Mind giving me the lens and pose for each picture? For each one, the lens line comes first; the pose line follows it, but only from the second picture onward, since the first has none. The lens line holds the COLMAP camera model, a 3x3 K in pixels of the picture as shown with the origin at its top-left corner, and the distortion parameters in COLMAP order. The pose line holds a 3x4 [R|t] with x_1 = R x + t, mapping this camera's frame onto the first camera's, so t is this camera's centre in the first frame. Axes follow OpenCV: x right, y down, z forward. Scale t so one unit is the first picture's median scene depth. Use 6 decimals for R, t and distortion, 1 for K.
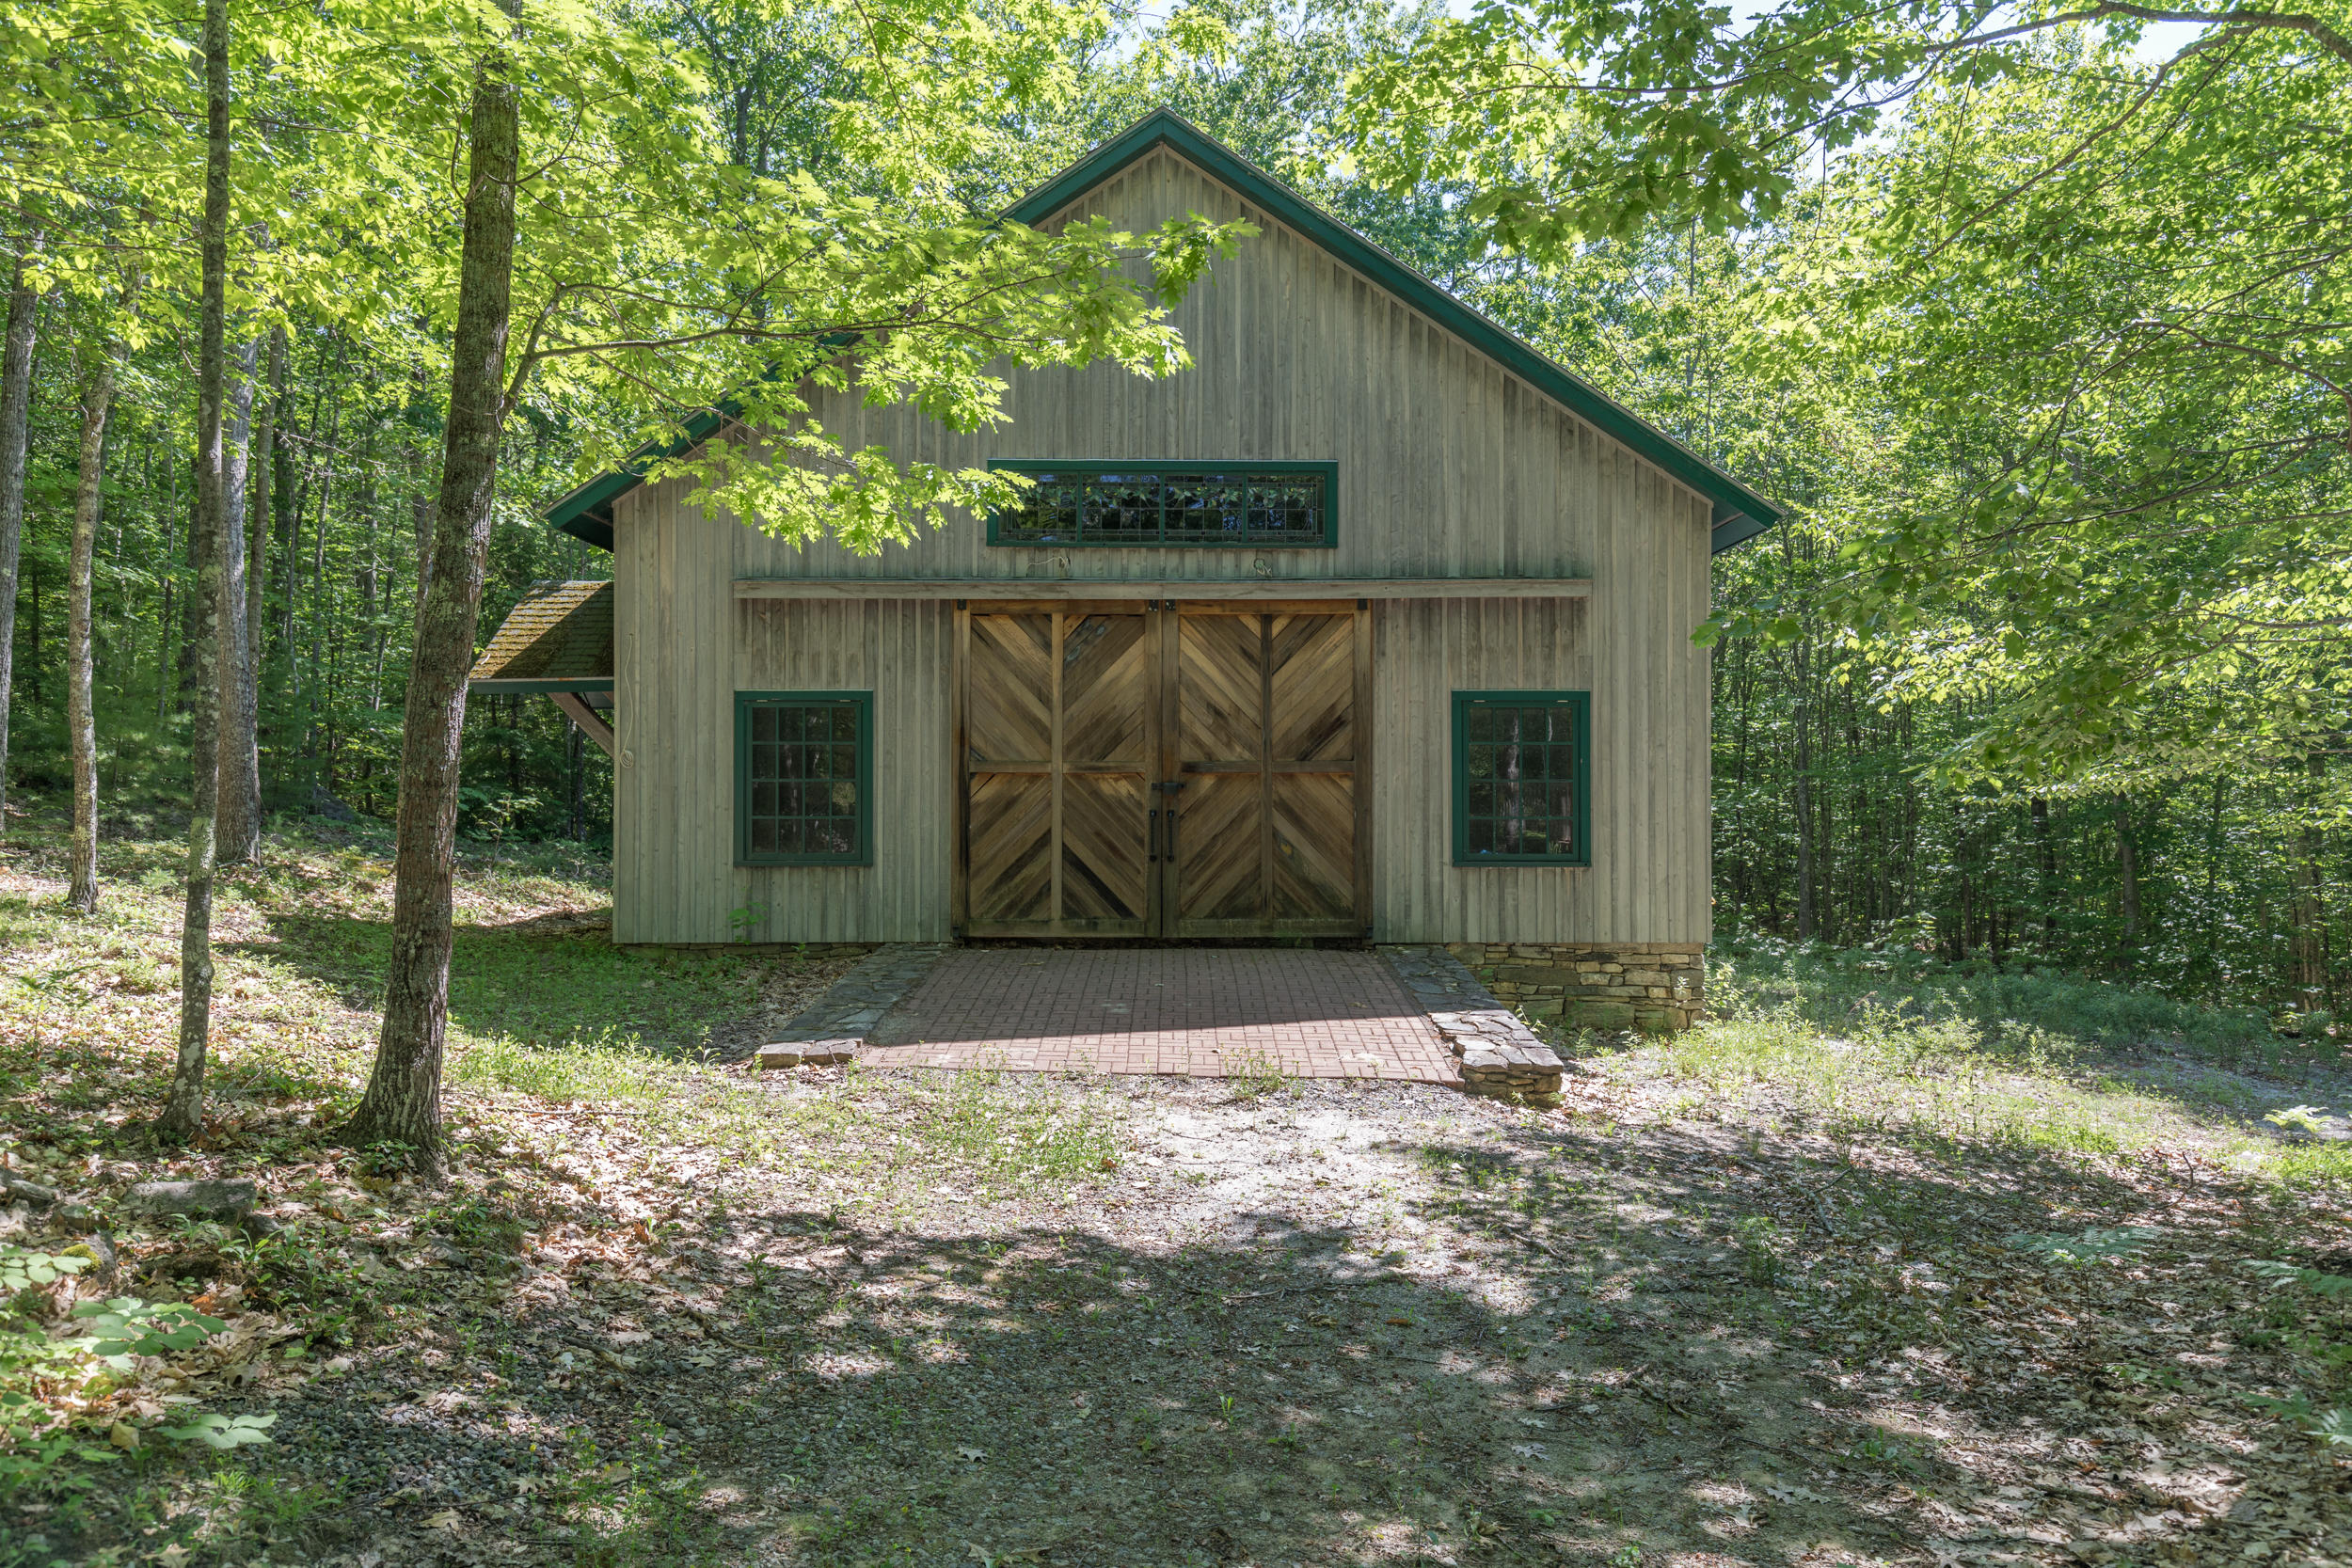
lens RADIAL K [[1628.8, 0, 1185.5], [0, 1628.8, 794.9], [0, 0, 1]] dist [-0.004536, -0.000205]
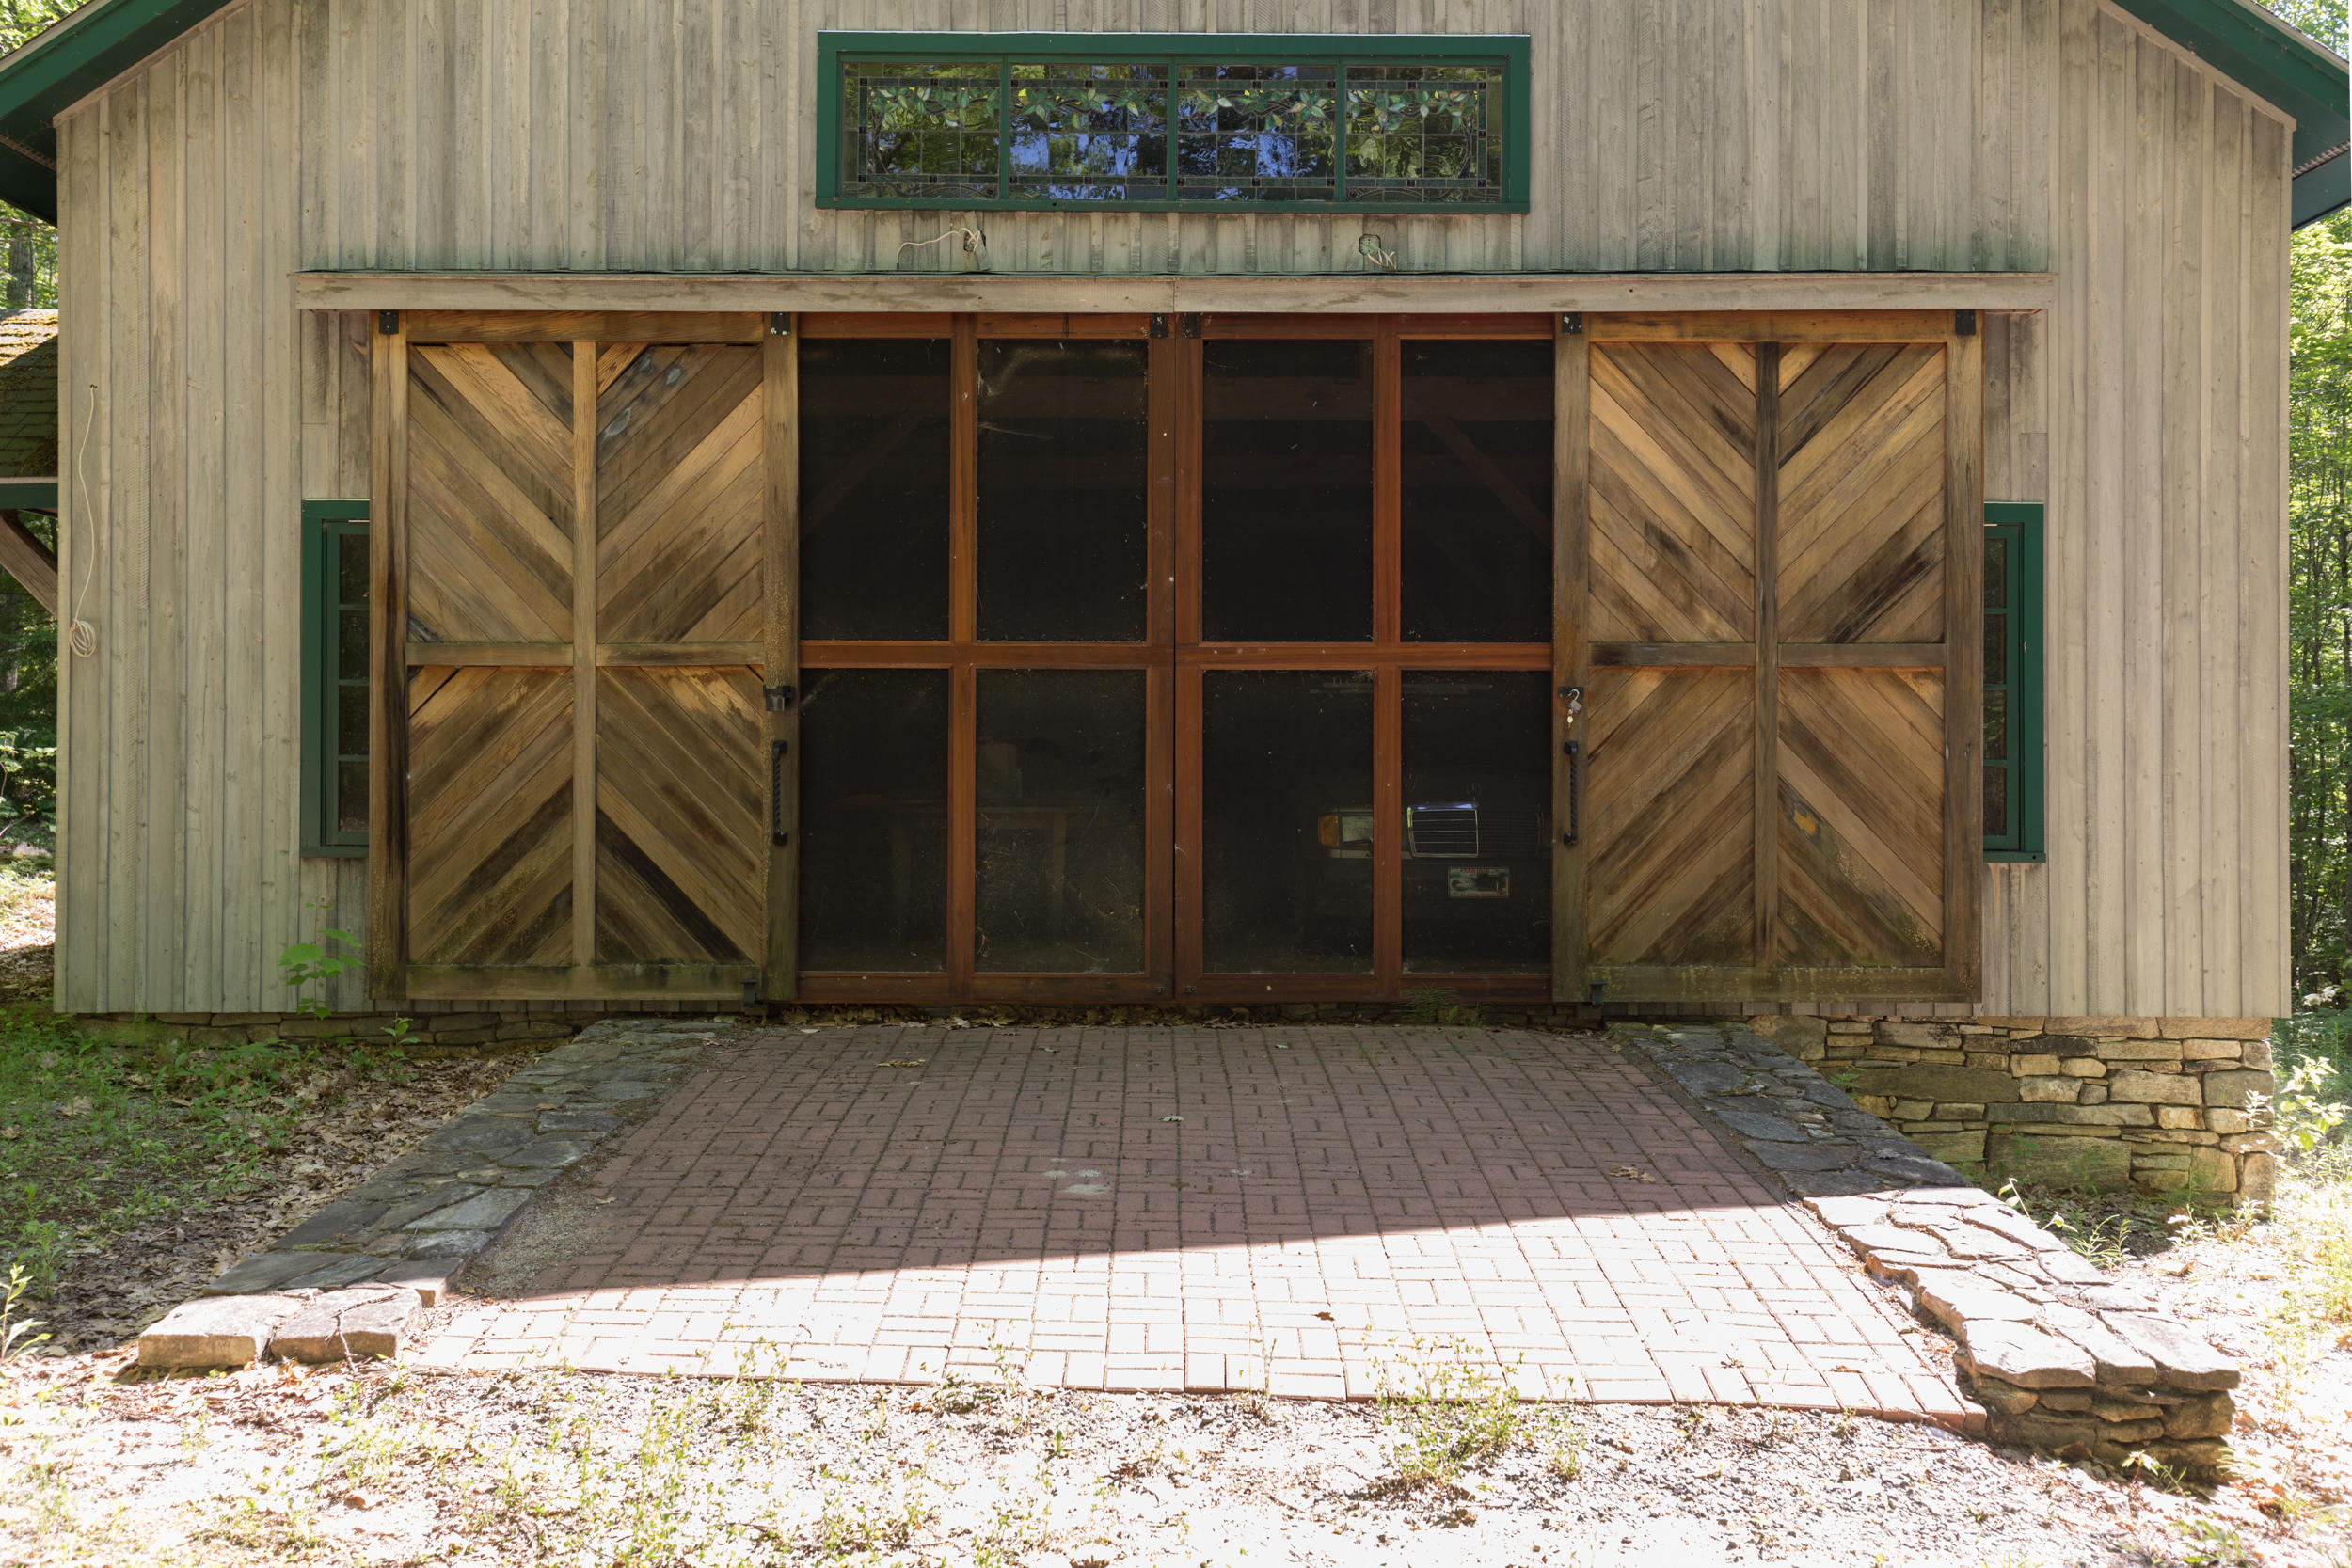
lens RADIAL K [[2372.7, 0, 1169.9], [0, 2372.7, 778.5], [0, 0, 1]] dist [0.028276, 0.000000]
pose [[0.999990, 0.001957, -0.003930, -0.012190], [-0.001930, 0.999976, 0.006657, 0.014922], [0.003943, -0.006649, 0.999970, 0.283800]]
